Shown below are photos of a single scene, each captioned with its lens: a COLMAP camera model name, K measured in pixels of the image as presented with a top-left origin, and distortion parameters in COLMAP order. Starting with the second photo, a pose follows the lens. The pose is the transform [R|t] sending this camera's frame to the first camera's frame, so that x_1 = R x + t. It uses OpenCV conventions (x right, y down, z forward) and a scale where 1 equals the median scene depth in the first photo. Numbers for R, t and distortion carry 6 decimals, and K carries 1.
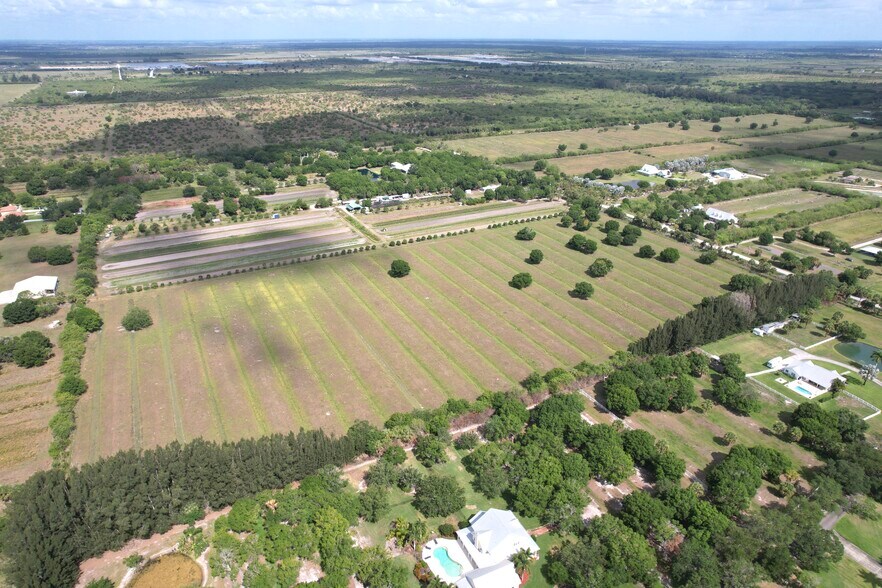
lens RADIAL K [[568.7, 0, 442.8], [0, 568.7, 292.7], [0, 0, 1]] dist [-0.079268, 0.072007]
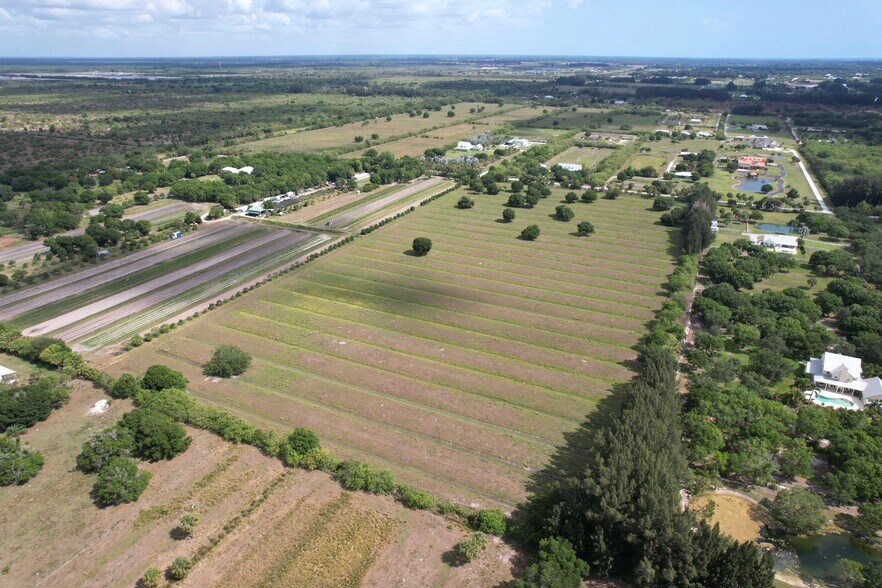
lens RADIAL K [[569.0, 0, 442.8], [0, 569.0, 285.3], [0, 0, 1]] dist [-0.076765, 0.066047]
pose [[0.808884, -0.224516, 0.543415, -0.447641], [0.244334, 0.968998, 0.036653, -0.004031], [-0.534797, 0.103127, 0.838664, 0.147102]]
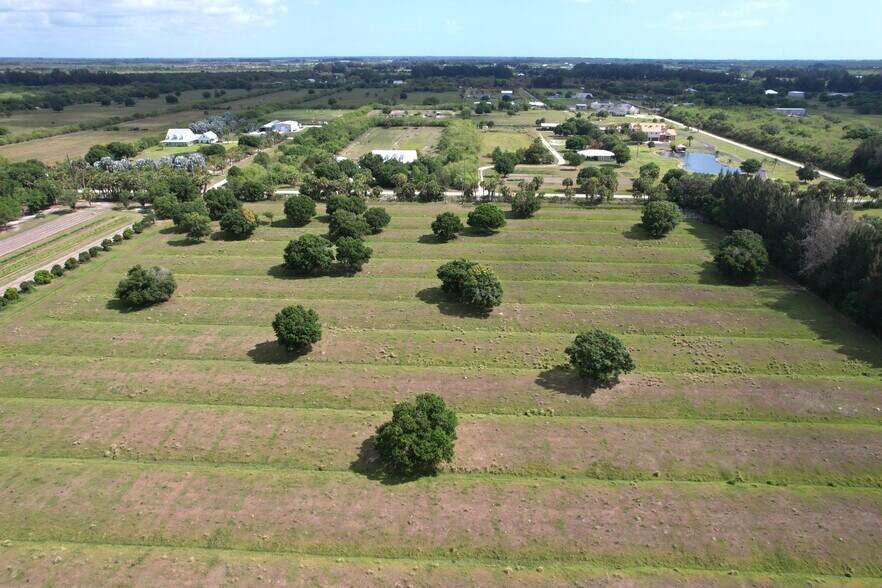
lens RADIAL K [[568.7, 0, 442.8], [0, 568.7, 292.7], [0, 0, 1]] dist [-0.079268, 0.072007]
pose [[0.509192, -0.335570, 0.792538, -0.017699], [0.358171, 0.919949, 0.159399, -0.082440], [-0.782584, 0.202699, 0.588622, 0.623520]]
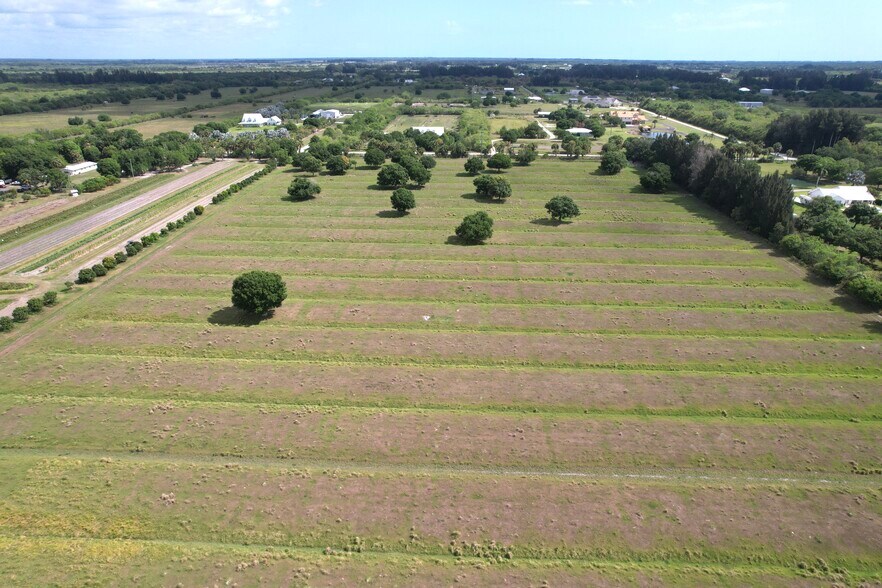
lens RADIAL K [[568.7, 0, 442.8], [0, 568.7, 292.7], [0, 0, 1]] dist [-0.079268, 0.072007]
pose [[0.509893, -0.333978, 0.792760, -0.230180], [0.358000, 0.920348, 0.157468, -0.044661], [-0.782206, 0.203516, 0.588843, 0.540647]]
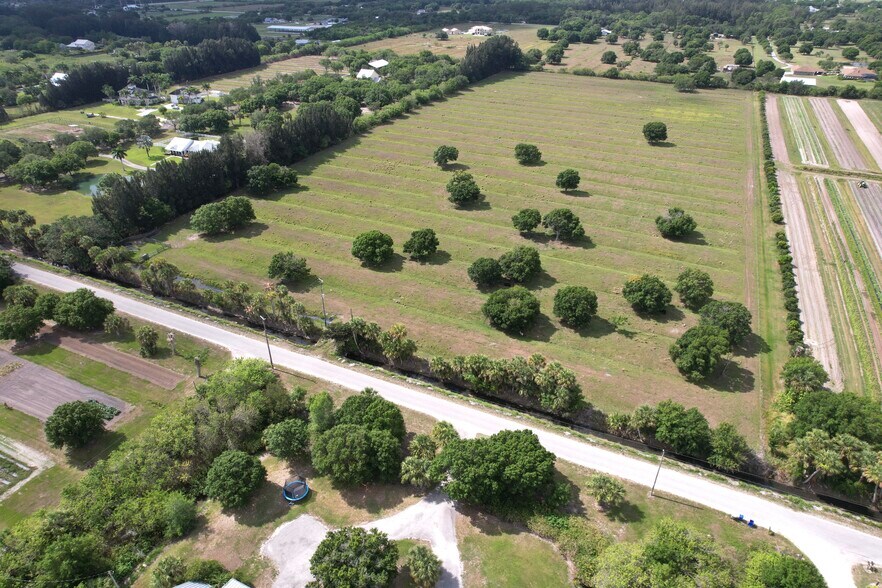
lens RADIAL K [[568.7, 0, 442.8], [0, 568.7, 292.7], [0, 0, 1]] dist [-0.079268, 0.072007]
pose [[-0.798057, 0.304985, -0.519702, 0.497947], [-0.255416, 0.609939, 0.750158, -0.327022], [0.545773, 0.731409, -0.408868, 1.023222]]
